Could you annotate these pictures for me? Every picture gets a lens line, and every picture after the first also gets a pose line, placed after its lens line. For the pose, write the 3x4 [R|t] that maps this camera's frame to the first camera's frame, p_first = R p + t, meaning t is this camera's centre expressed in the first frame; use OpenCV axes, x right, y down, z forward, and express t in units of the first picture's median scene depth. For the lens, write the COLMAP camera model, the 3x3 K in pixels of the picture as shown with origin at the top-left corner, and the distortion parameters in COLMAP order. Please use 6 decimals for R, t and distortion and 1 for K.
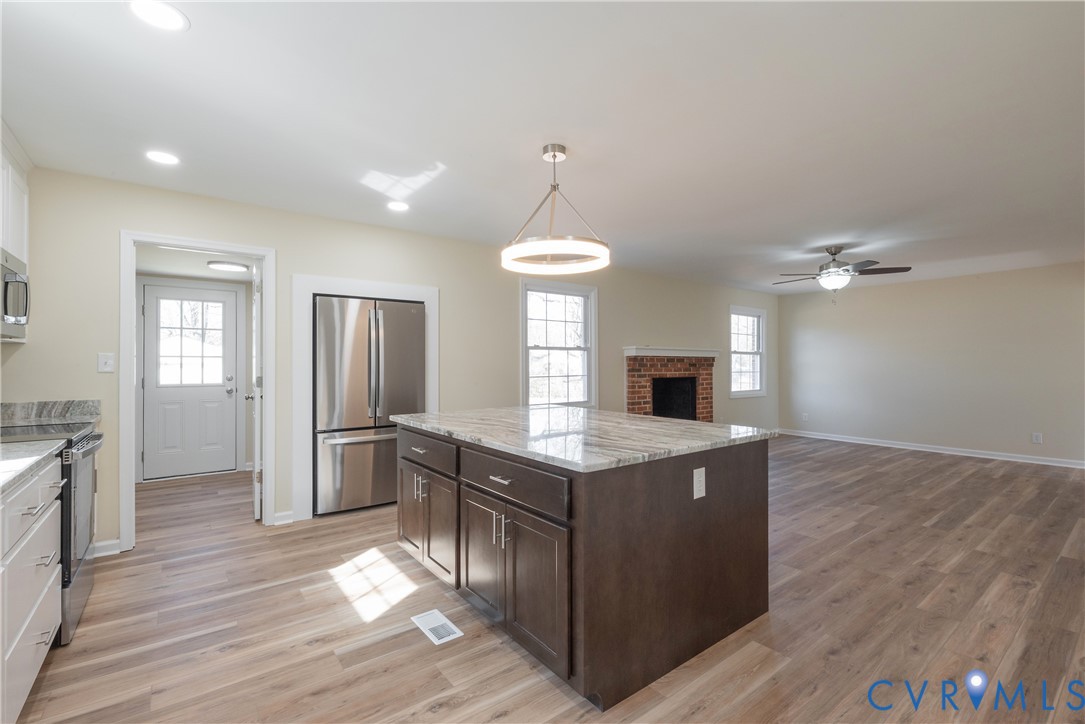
lens RADIAL K [[477.8, 0, 537.8], [0, 477.8, 360.9], [0, 0, 1]] dist [-0.002954, -0.000803]
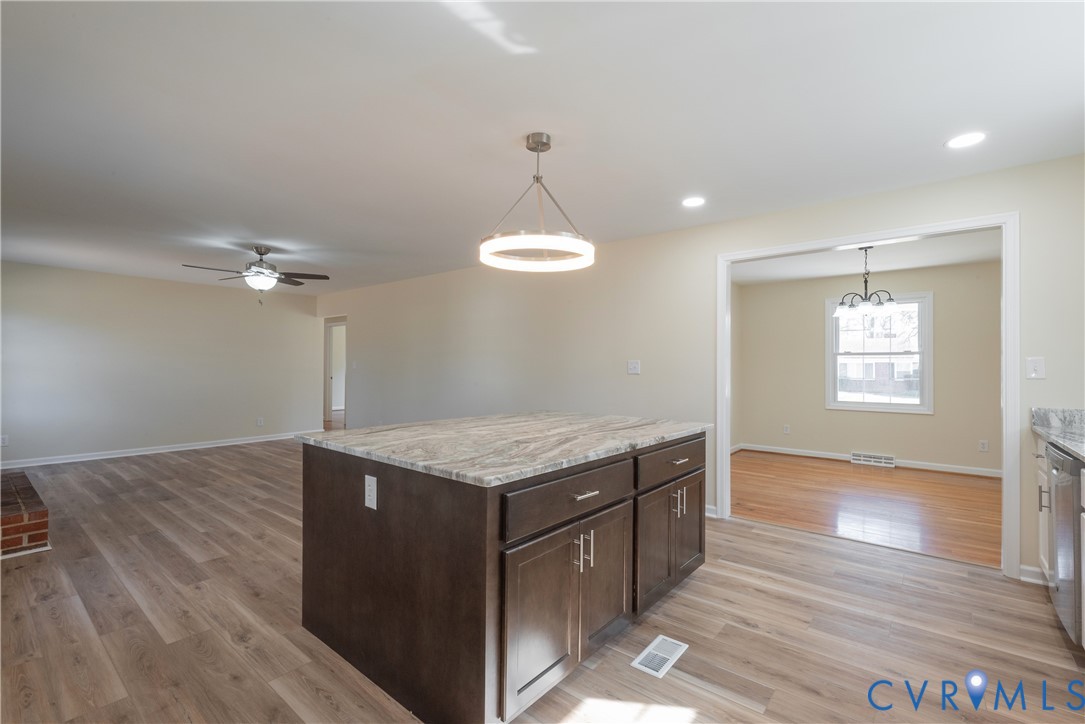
lens RADIAL K [[477.8, 0, 545.6], [0, 477.8, 360.4], [0, 0, 1]] dist [-0.002954, -0.000803]
pose [[-0.232343, 0.009869, 0.972584, -0.710900], [-0.011181, 0.999855, -0.012817, 0.005240], [-0.972570, -0.013852, -0.232199, 0.967355]]
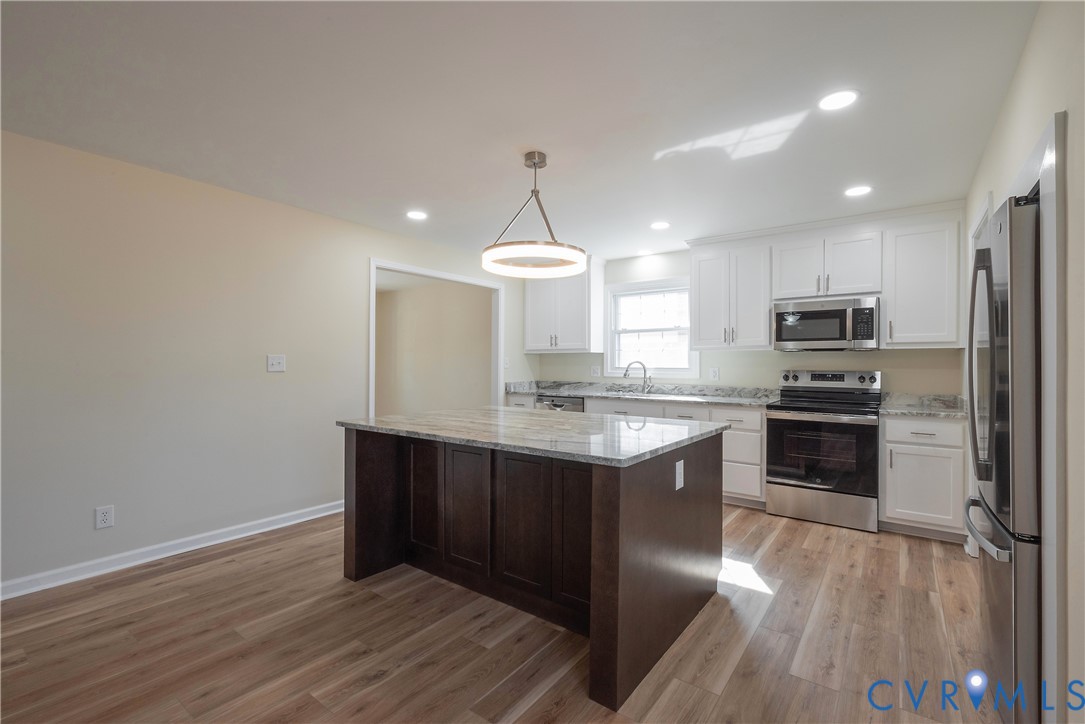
lens RADIAL K [[477.8, 0, 541.7], [0, 477.8, 358.6], [0, 0, 1]] dist [-0.002954, -0.000803]
pose [[-0.961144, -0.006203, -0.275977, 0.247049], [-0.002182, 0.999887, -0.014877, 0.008694], [0.276039, -0.013697, -0.961049, 1.609456]]
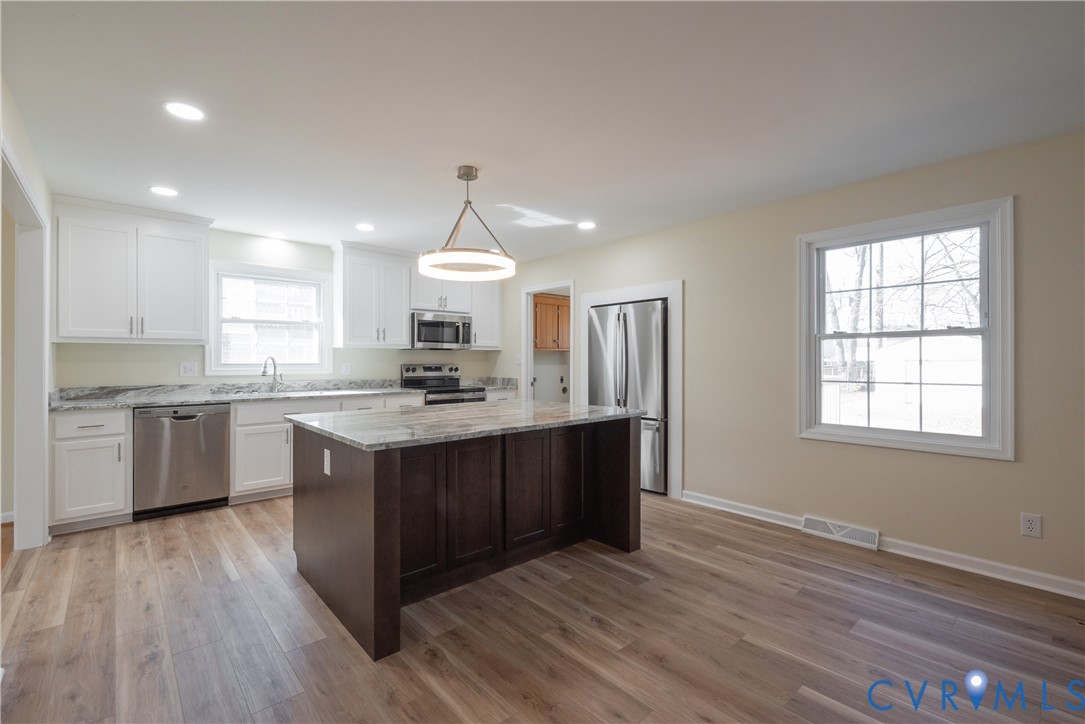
lens RADIAL K [[477.8, 0, 543.1], [0, 477.8, 358.9], [0, 0, 1]] dist [-0.002954, -0.000803]
pose [[0.081058, -0.001630, -0.996708, 0.946838], [0.003291, 0.999994, -0.001368, 0.004583], [0.996704, -0.003169, 0.081063, 0.875692]]
